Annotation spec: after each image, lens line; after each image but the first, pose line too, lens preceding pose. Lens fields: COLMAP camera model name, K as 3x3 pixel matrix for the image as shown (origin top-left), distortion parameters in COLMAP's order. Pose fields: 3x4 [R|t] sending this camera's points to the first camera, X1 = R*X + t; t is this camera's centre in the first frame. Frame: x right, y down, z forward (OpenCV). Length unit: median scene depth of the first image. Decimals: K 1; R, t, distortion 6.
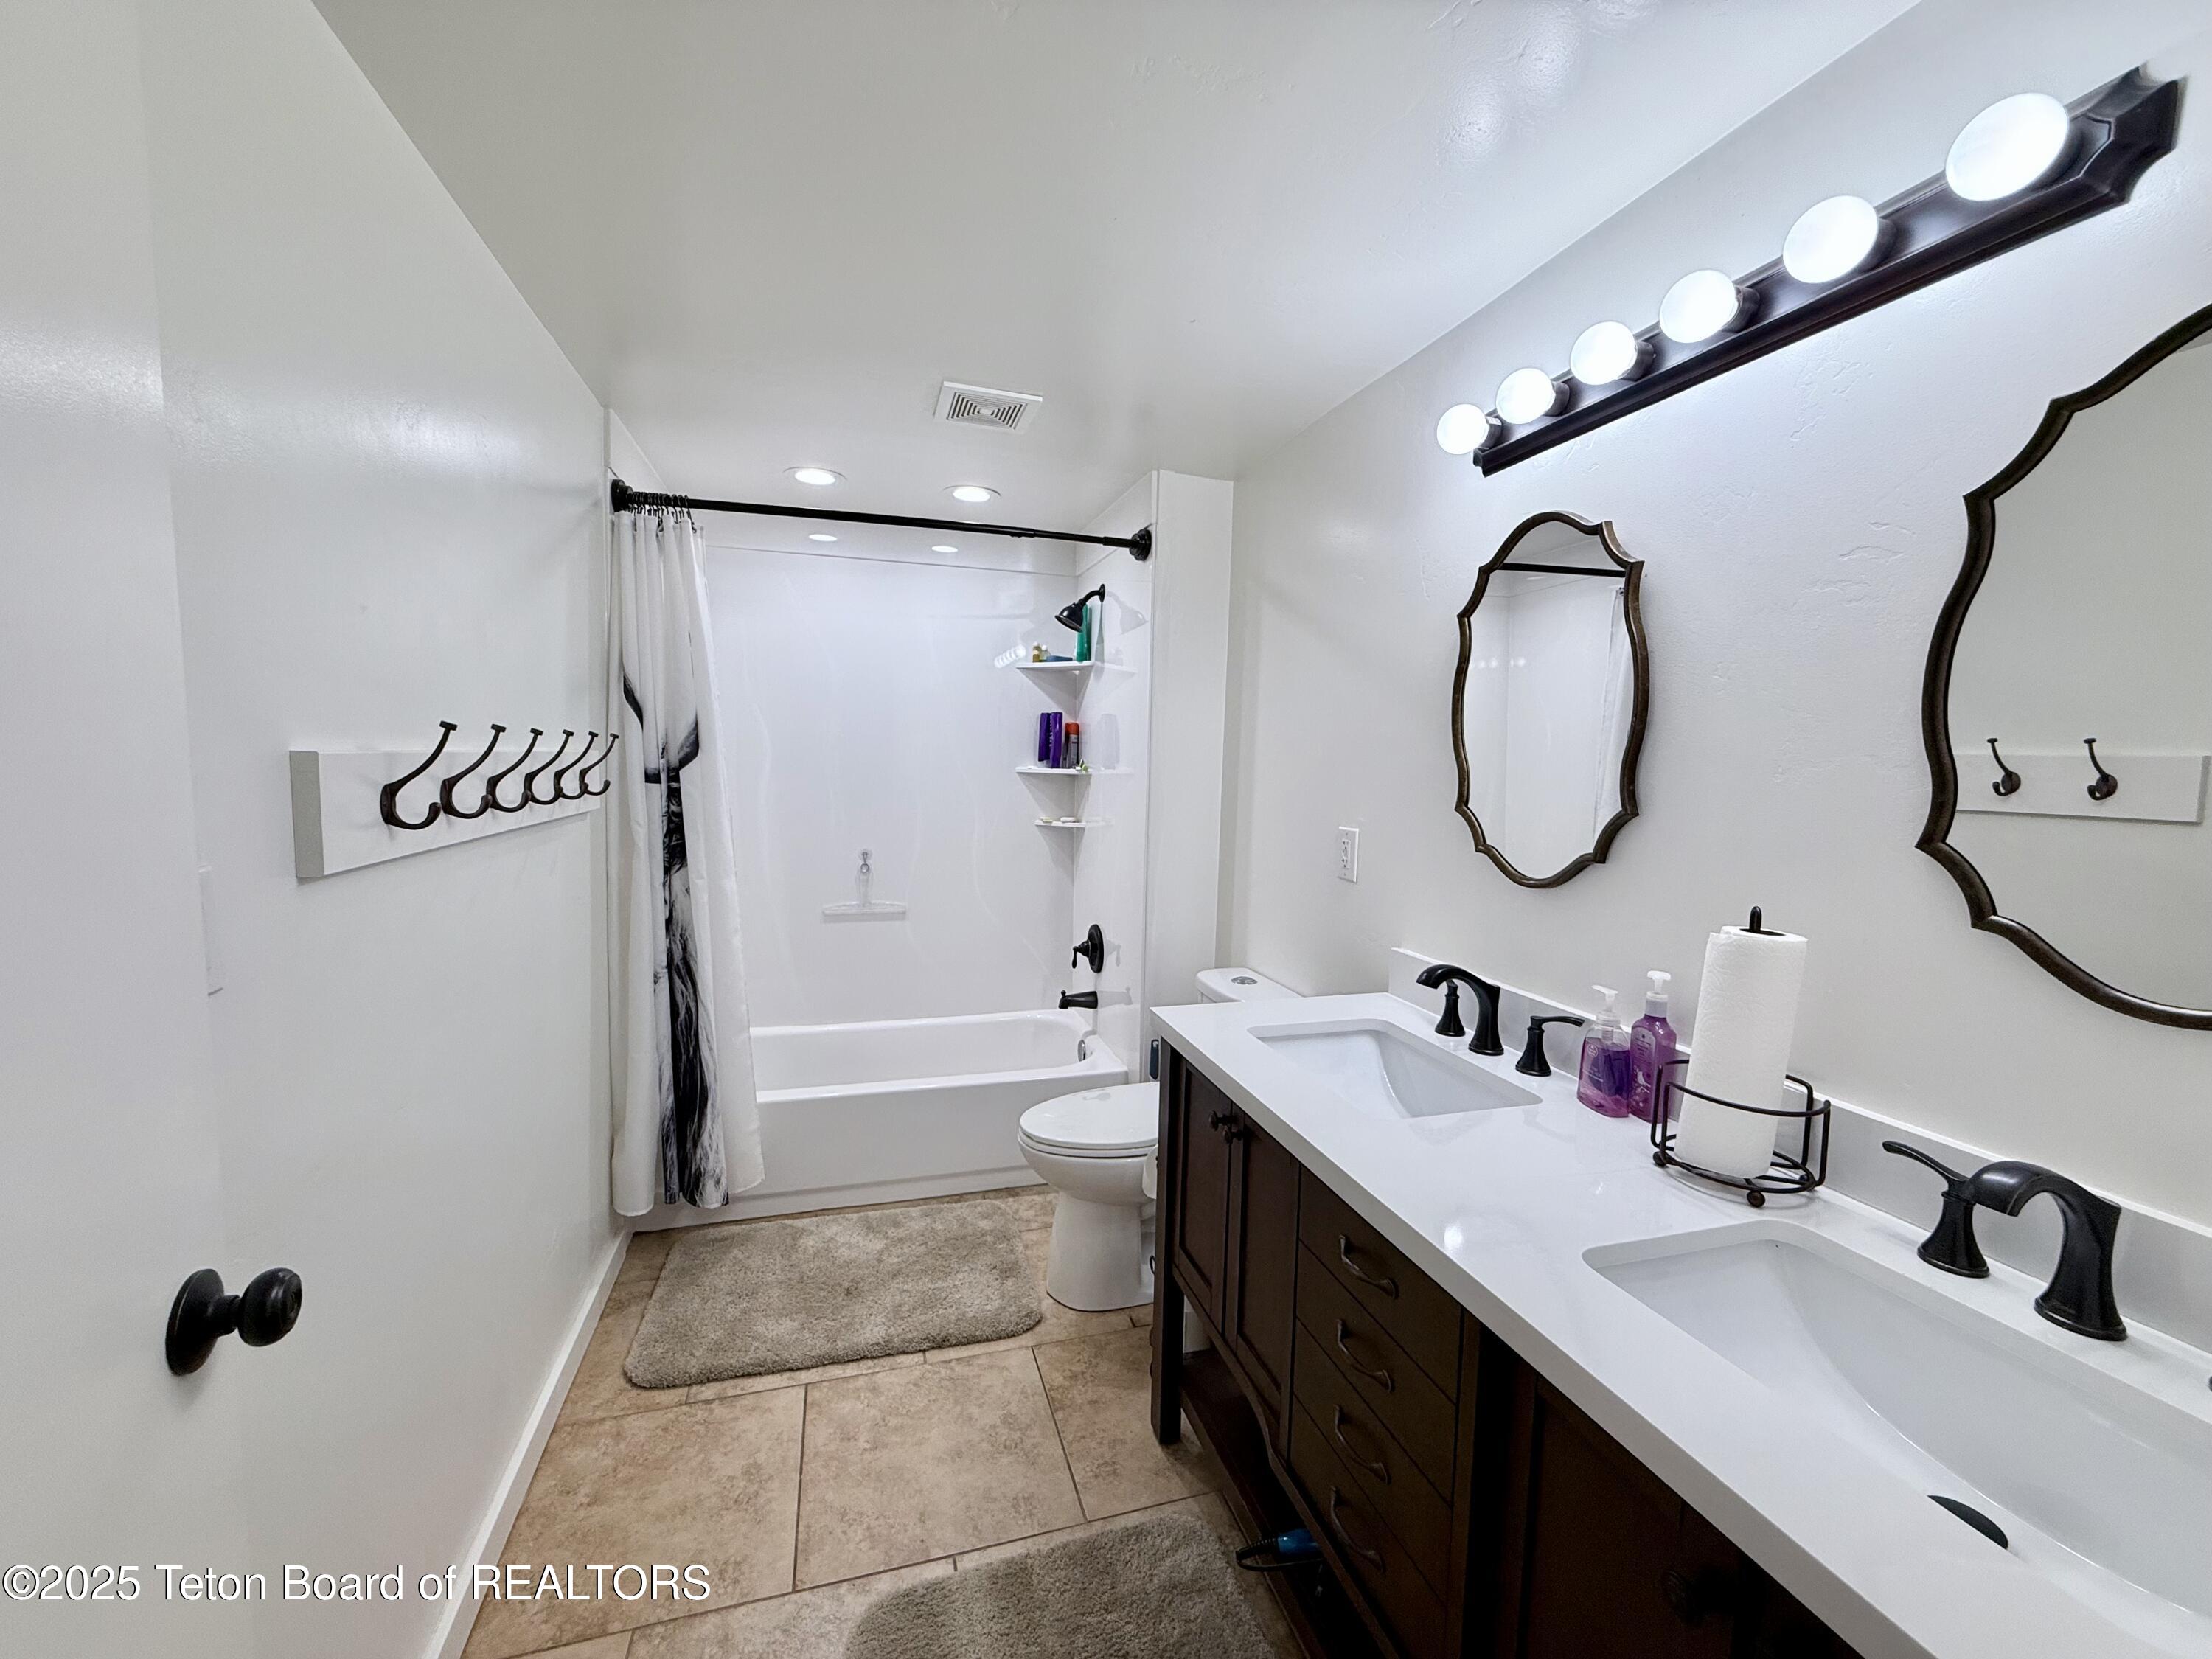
lens RADIAL K [[878.6, 0, 1106.0], [0, 878.6, 829.5], [0, 0, 1]] dist [-0.001175, -0.000040]
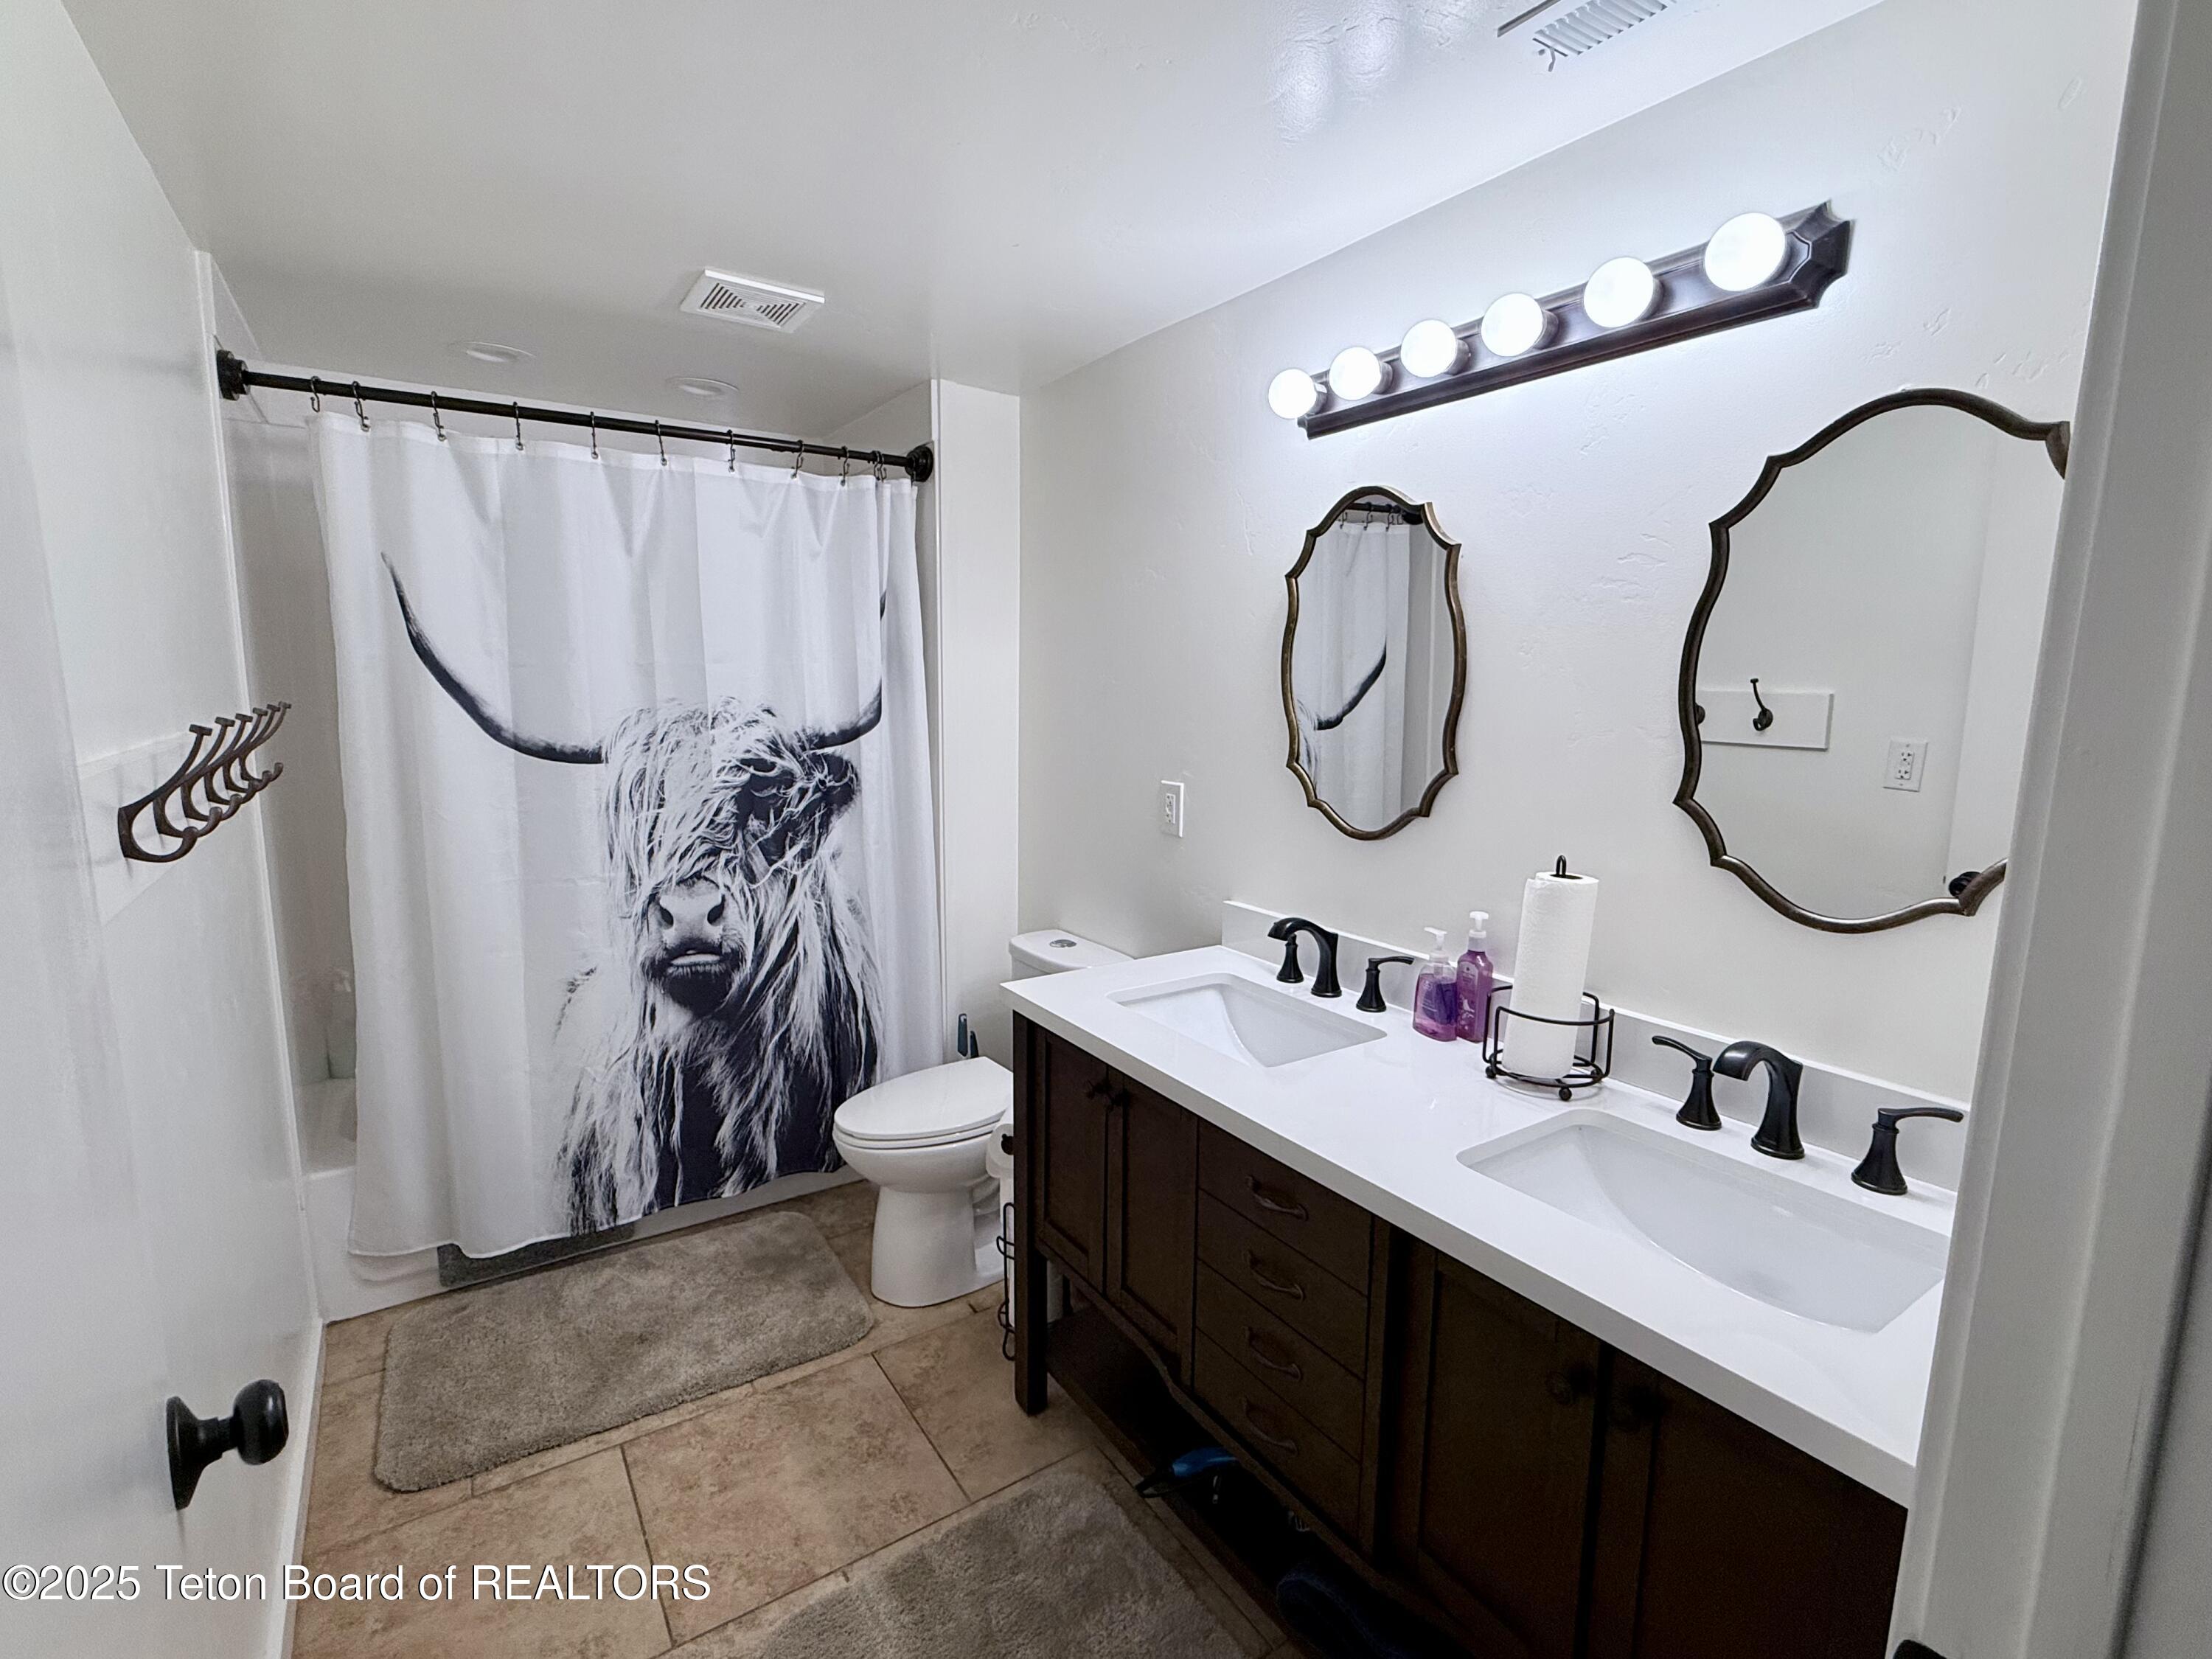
lens RADIAL K [[1024.8, 0, 1106.0], [0, 1024.8, 829.5], [0, 0, 1]] dist [-0.000366, -0.000384]
pose [[0.955353, -0.055498, 0.290209, -0.201945], [0.034851, 0.996511, 0.075839, -0.059341], [-0.293406, -0.062339, 0.953953, -0.116585]]
